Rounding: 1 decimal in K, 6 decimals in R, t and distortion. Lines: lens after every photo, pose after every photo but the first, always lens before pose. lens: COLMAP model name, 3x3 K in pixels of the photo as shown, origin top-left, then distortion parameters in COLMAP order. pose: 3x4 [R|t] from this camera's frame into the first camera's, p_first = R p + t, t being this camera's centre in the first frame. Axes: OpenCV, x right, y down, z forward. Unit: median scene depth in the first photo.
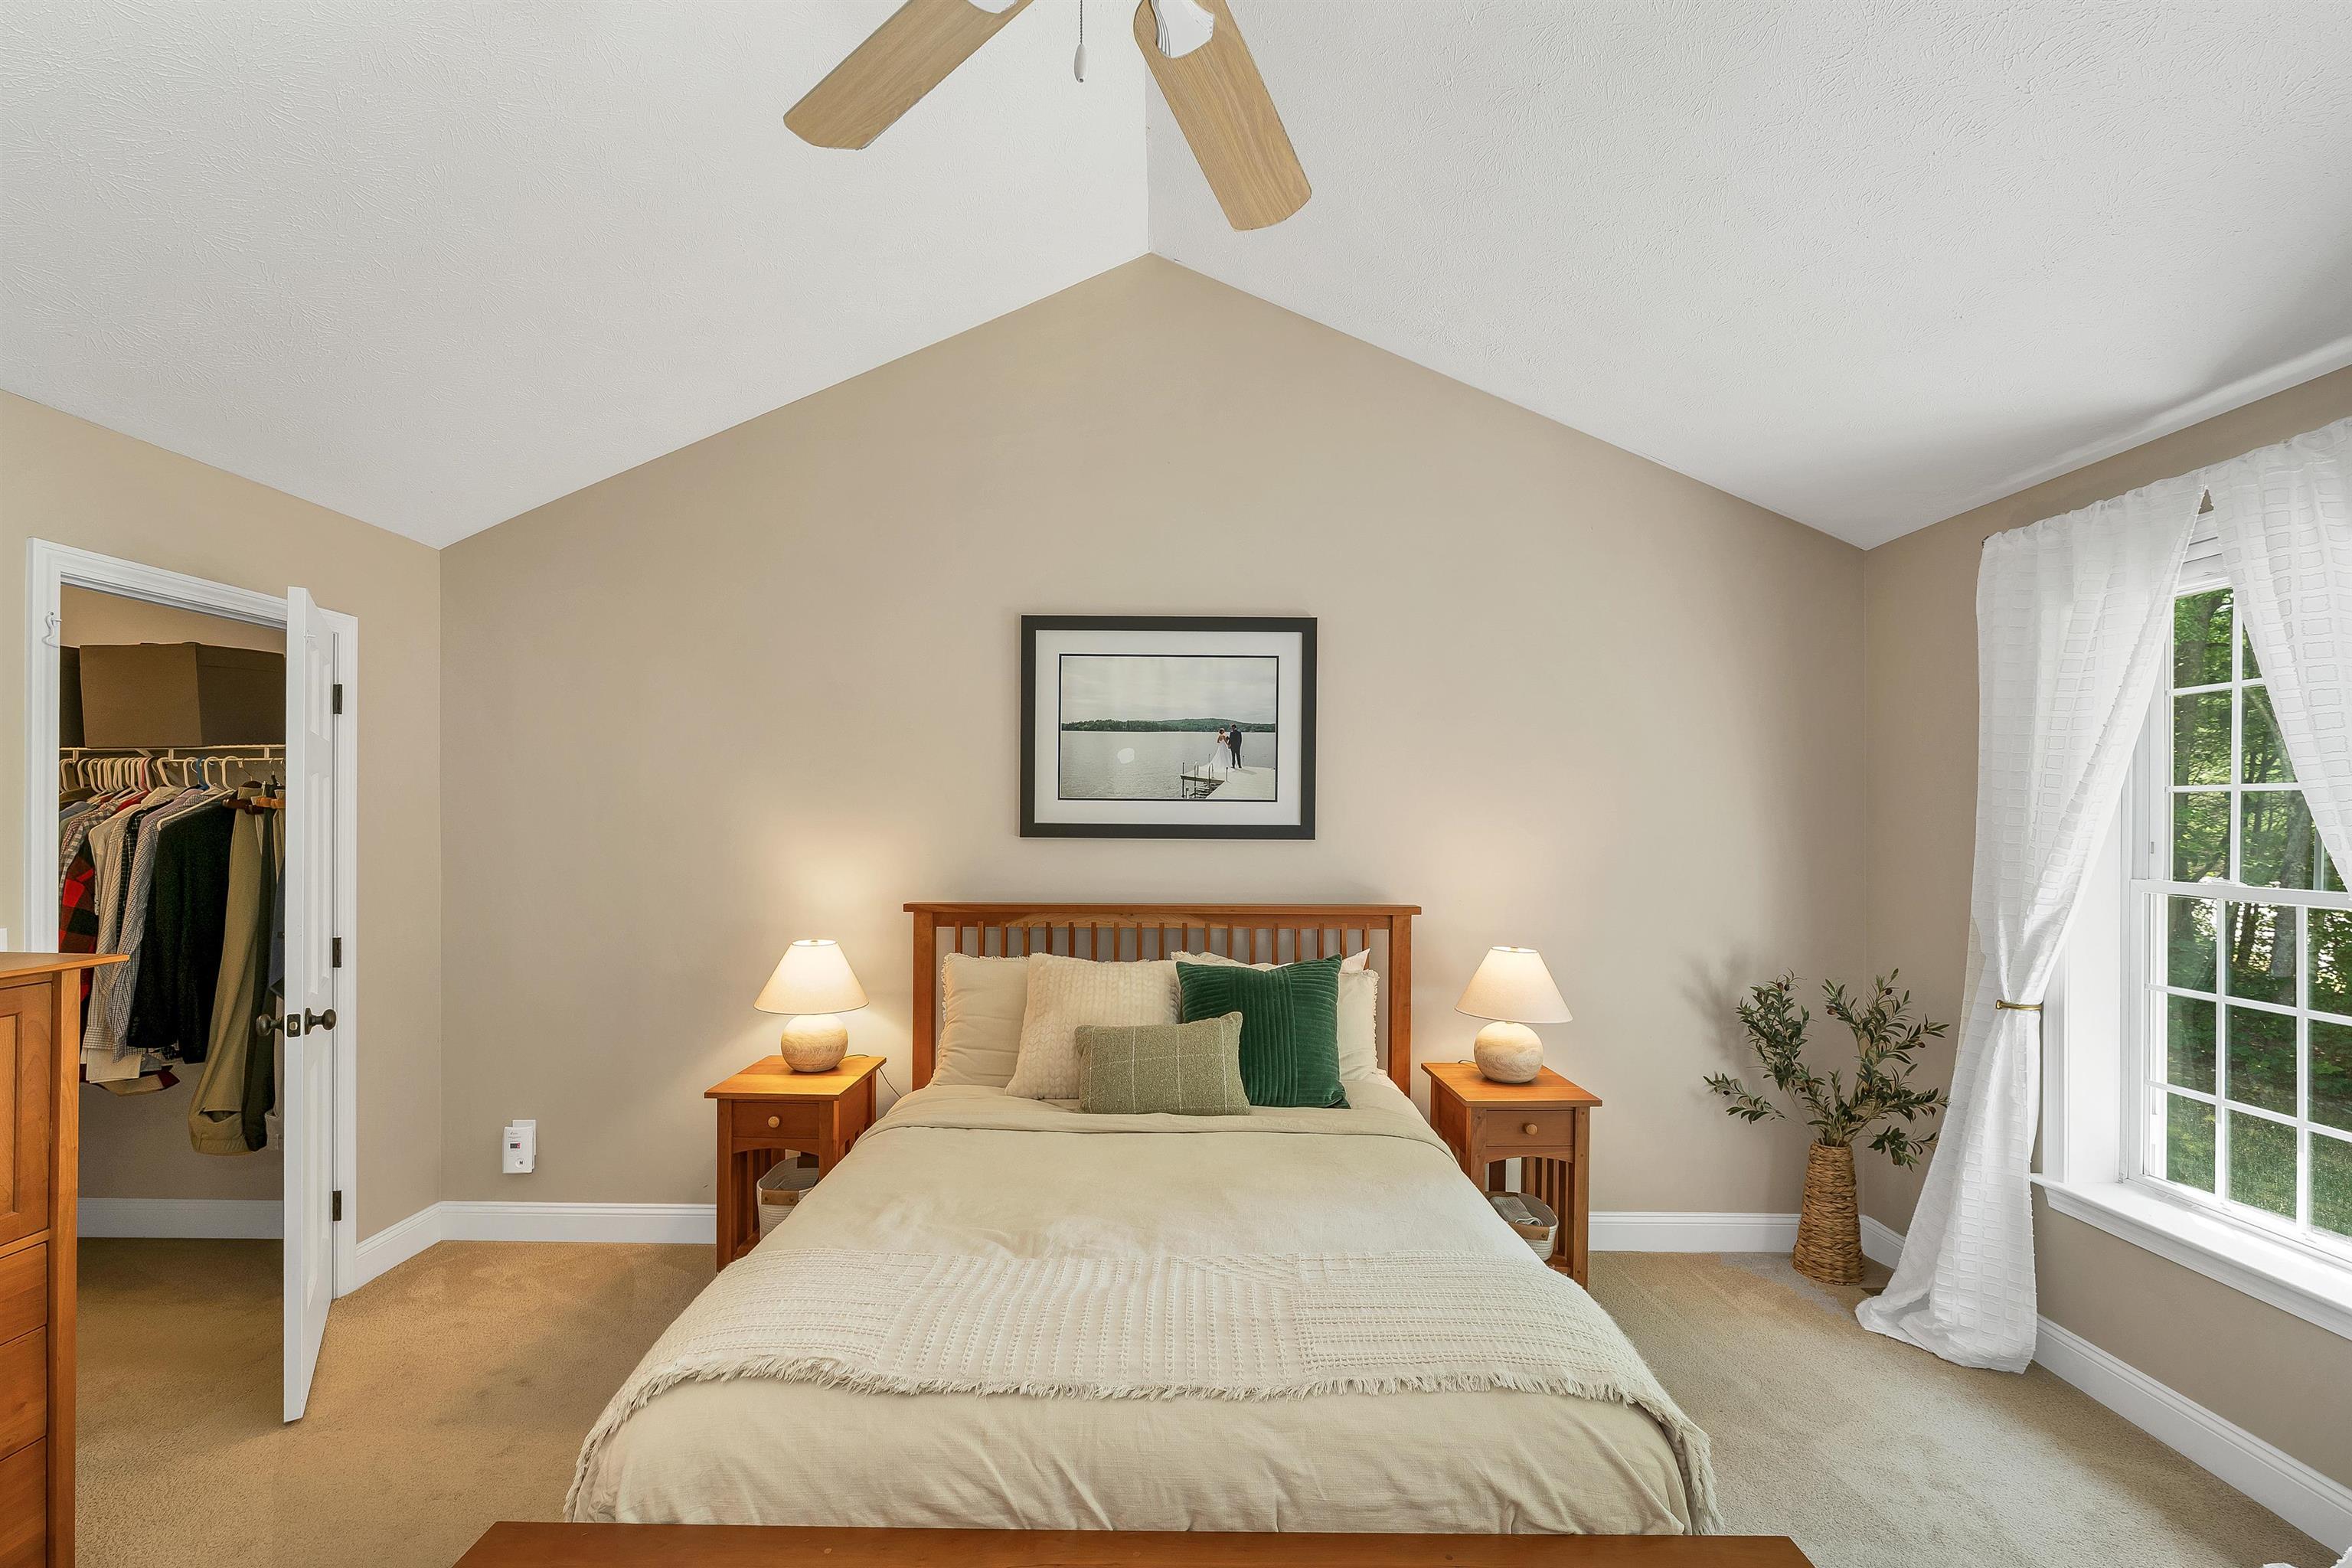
lens RADIAL K [[1004.6, 0, 1171.0], [0, 1004.6, 813.7], [0, 0, 1]] dist [0.000077, -0.000238]
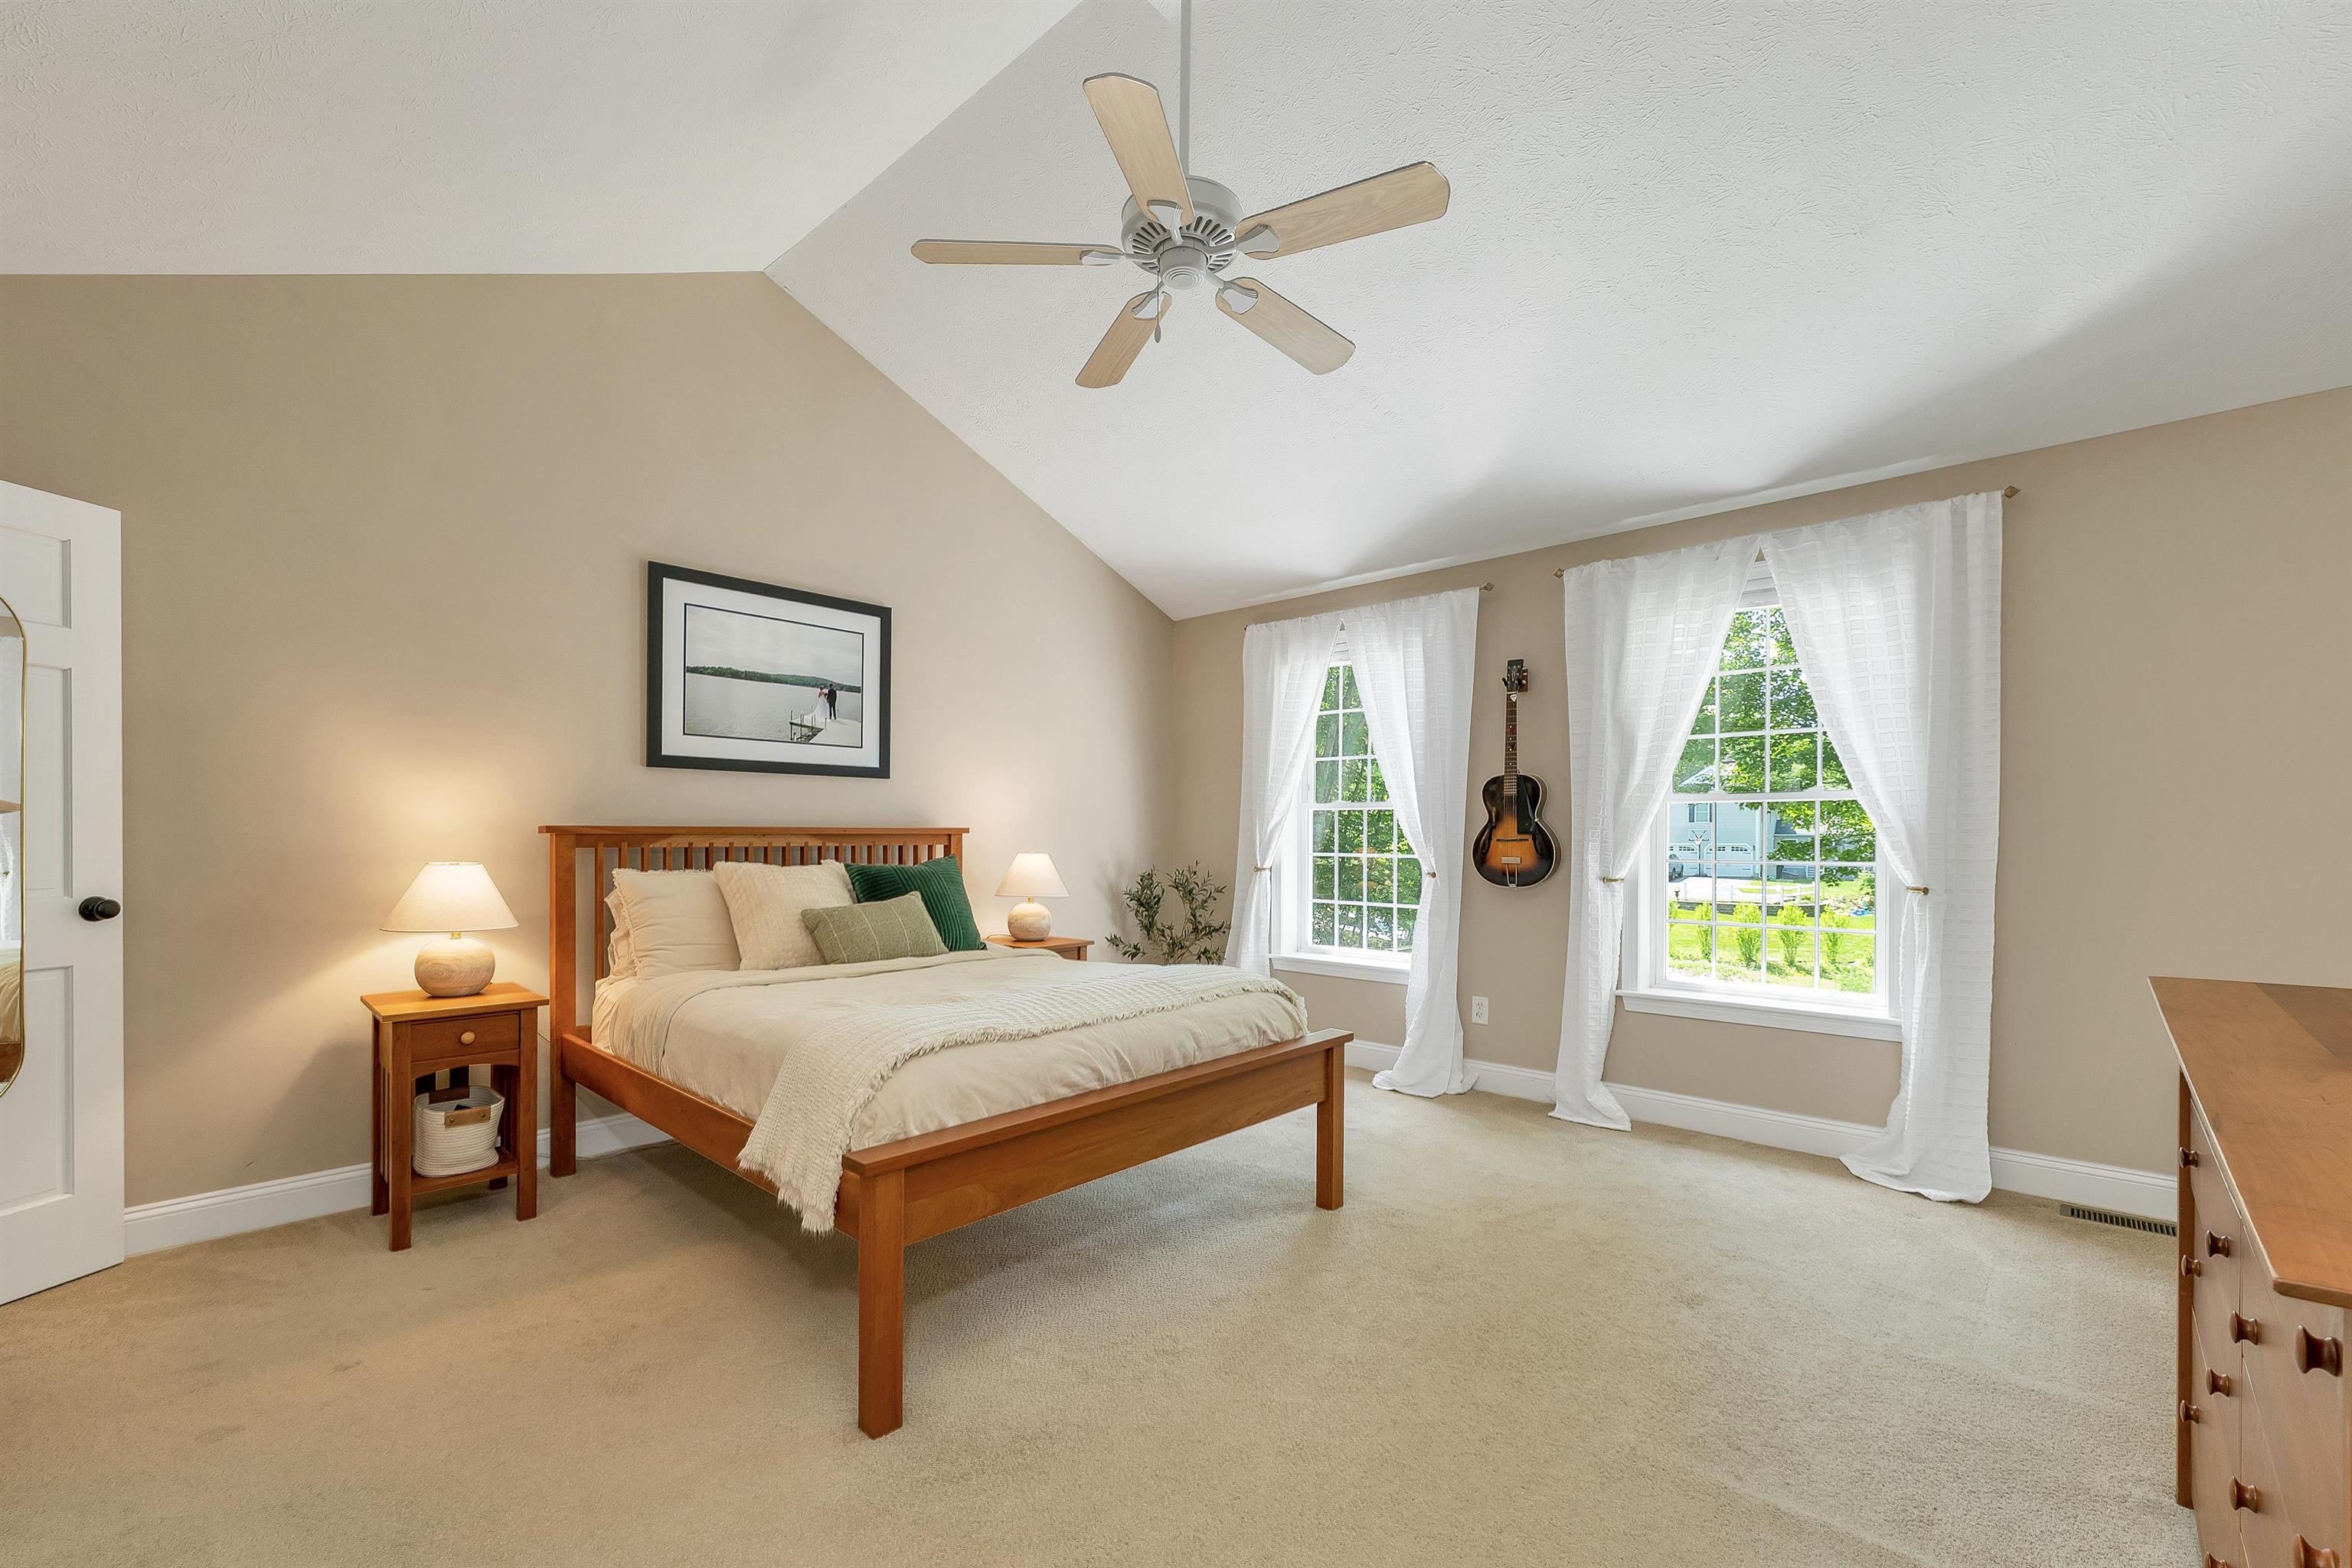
lens RADIAL K [[989.6, 0, 1174.6], [0, 989.6, 833.5], [0, 0, 1]] dist [-0.001487, -0.000214]
pose [[0.674690, -0.005829, 0.738078, -0.575724], [-0.000090, 0.999968, 0.007980, 0.089612], [-0.738101, -0.005451, 0.674668, -0.140528]]
